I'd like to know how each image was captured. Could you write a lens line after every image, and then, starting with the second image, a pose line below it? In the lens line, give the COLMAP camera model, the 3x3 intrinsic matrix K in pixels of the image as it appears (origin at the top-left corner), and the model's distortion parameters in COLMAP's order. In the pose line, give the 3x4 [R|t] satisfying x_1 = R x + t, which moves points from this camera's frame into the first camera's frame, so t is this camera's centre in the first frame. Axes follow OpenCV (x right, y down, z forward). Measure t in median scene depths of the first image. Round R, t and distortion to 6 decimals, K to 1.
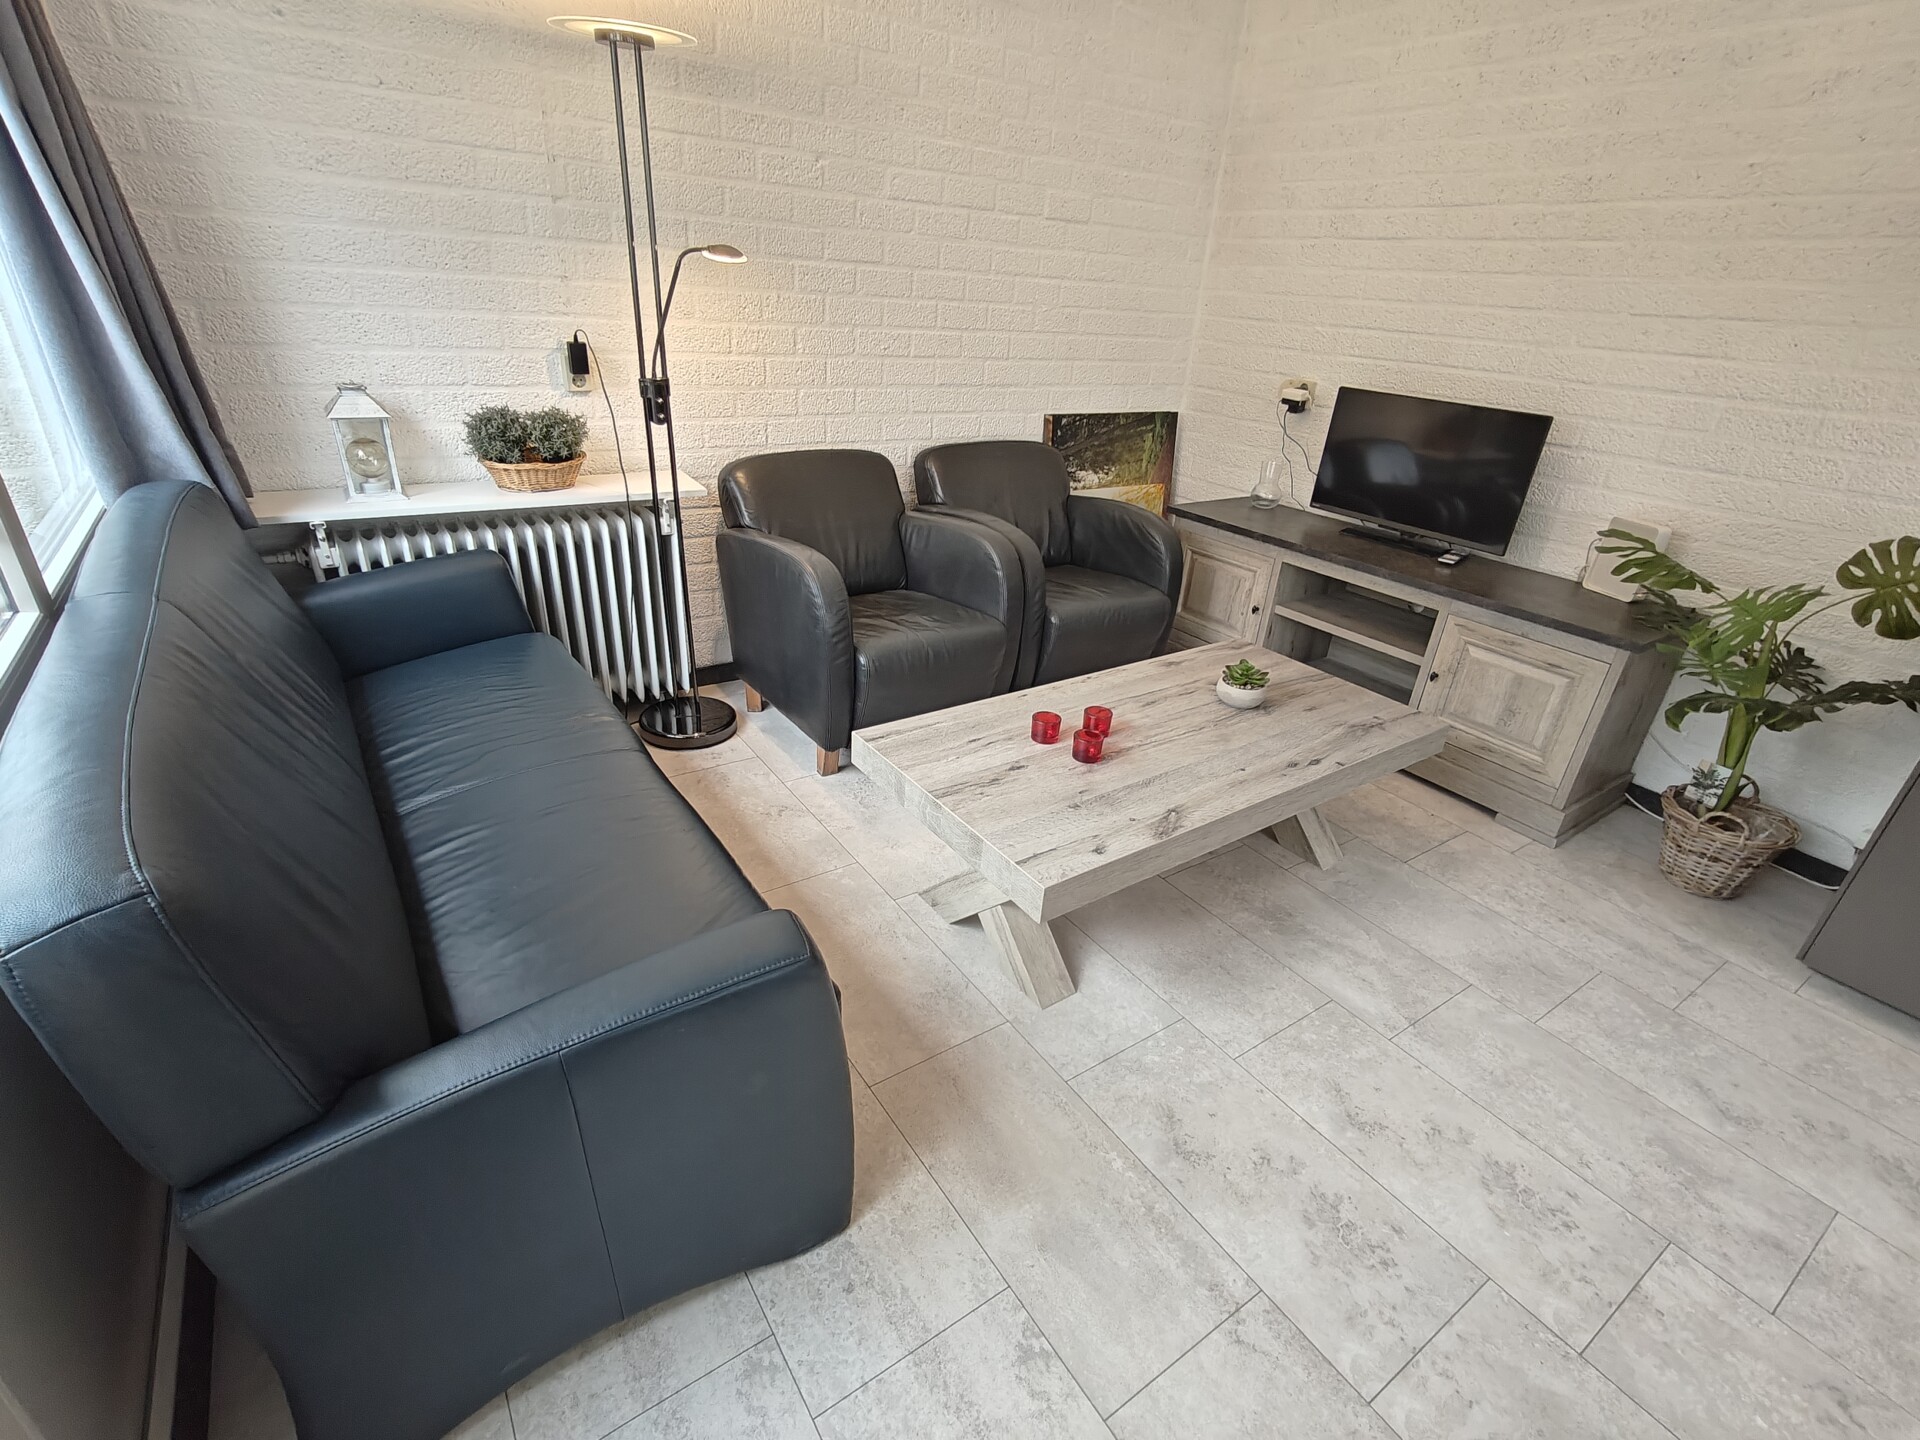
lens RADIAL K [[898.4, 0, 957.6], [0, 898.4, 730.4], [0, 0, 1]] dist [0.004321, 0.001227]
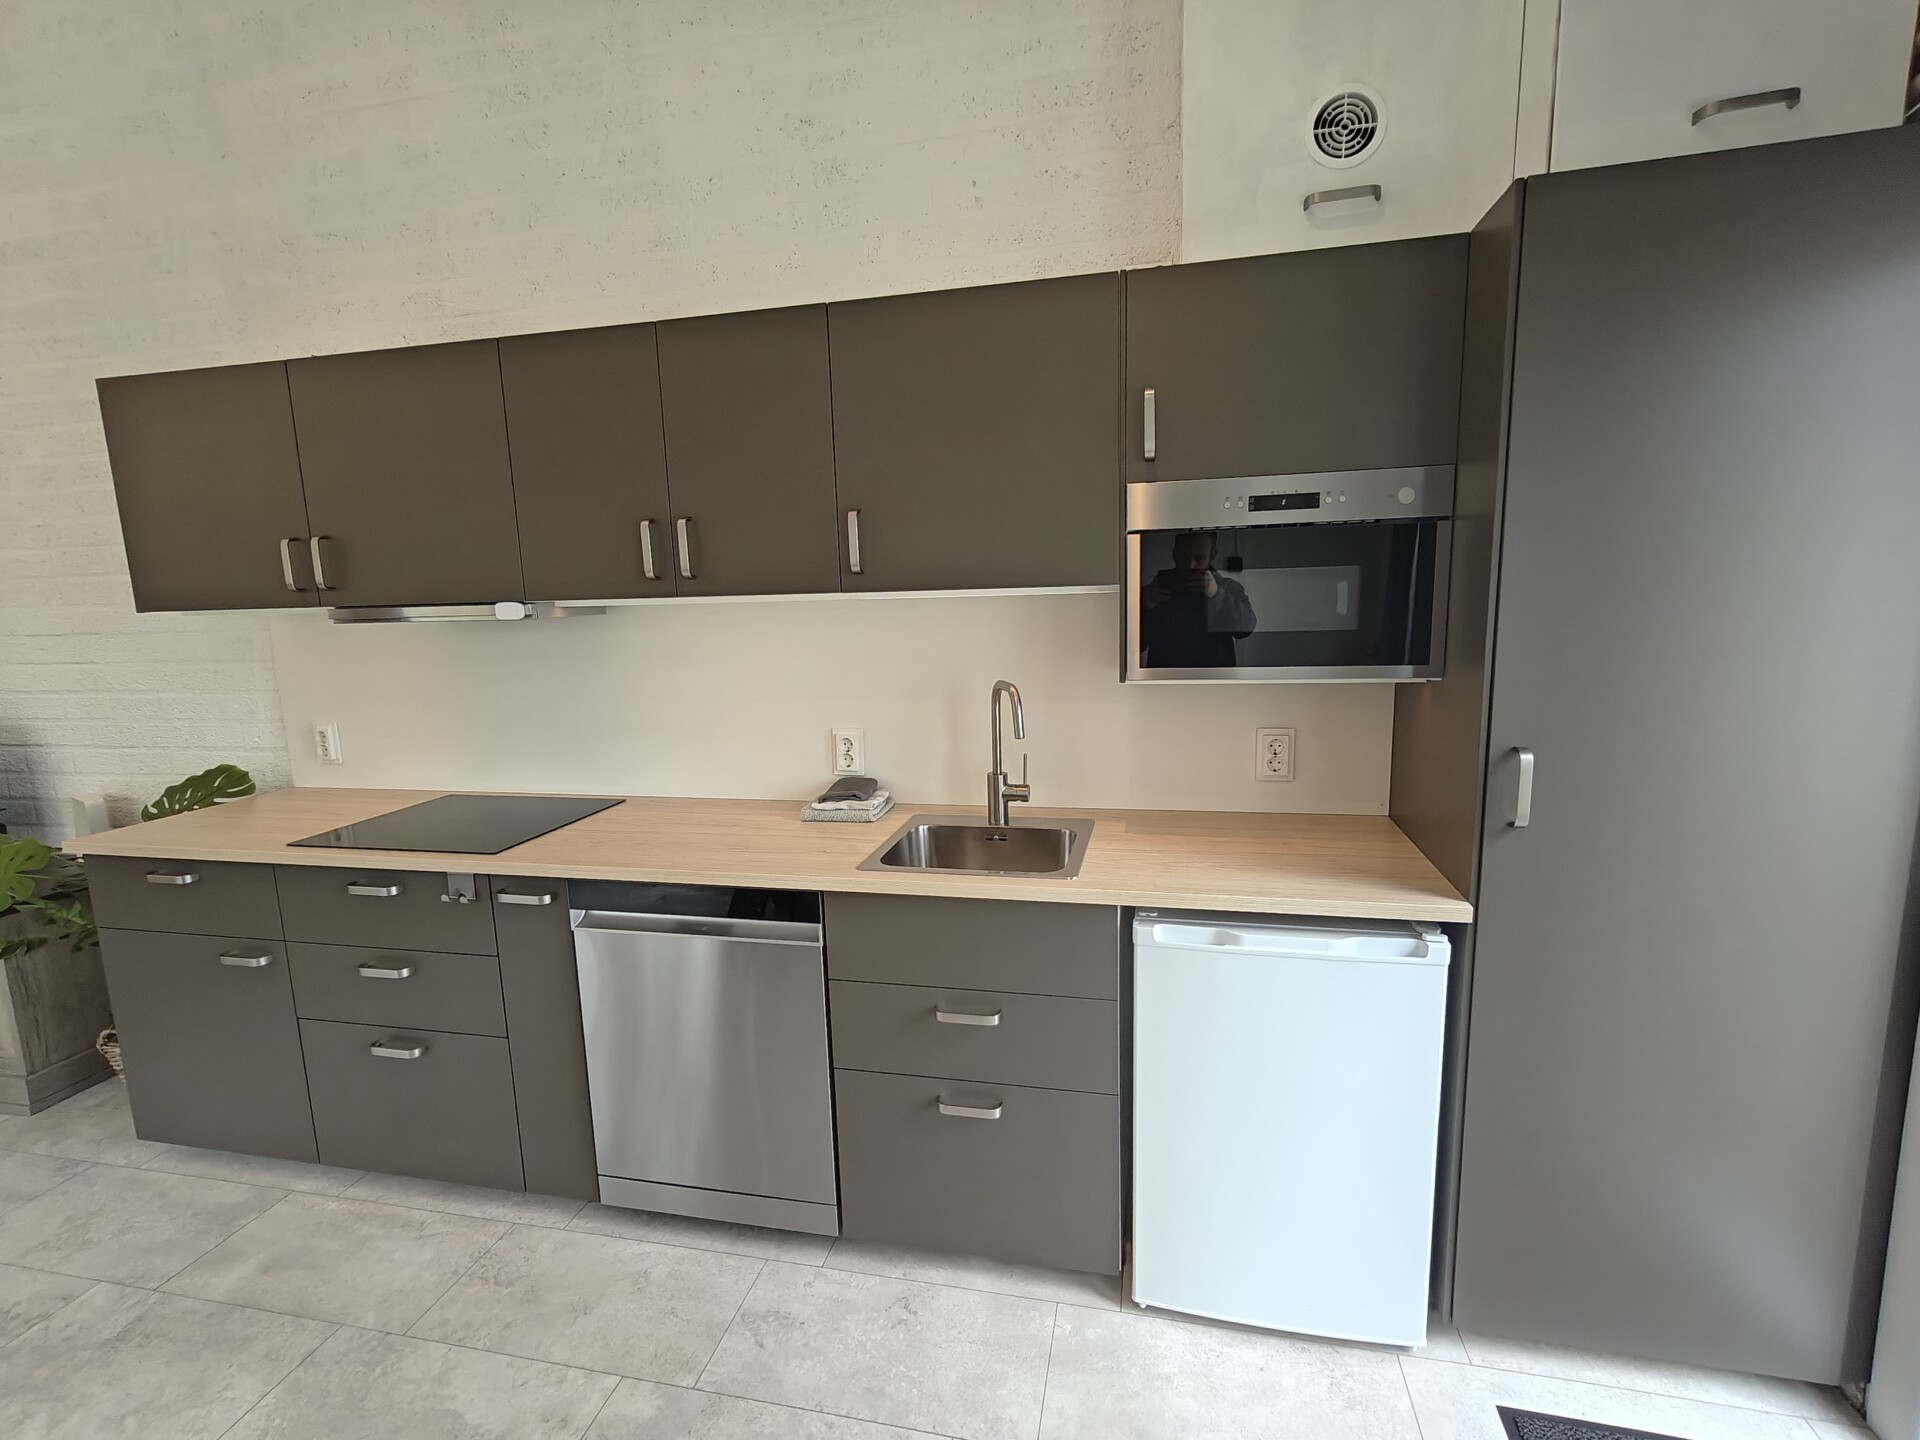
lens RADIAL K [[898.4, 0, 957.6], [0, 898.4, 730.4], [0, 0, 1]] dist [0.004321, 0.001227]
pose [[0.727560, -0.191713, 0.658713, 0.908744], [0.372802, 0.916508, -0.145024, 0.294164], [-0.575913, 0.351083, 0.738285, -0.561373]]
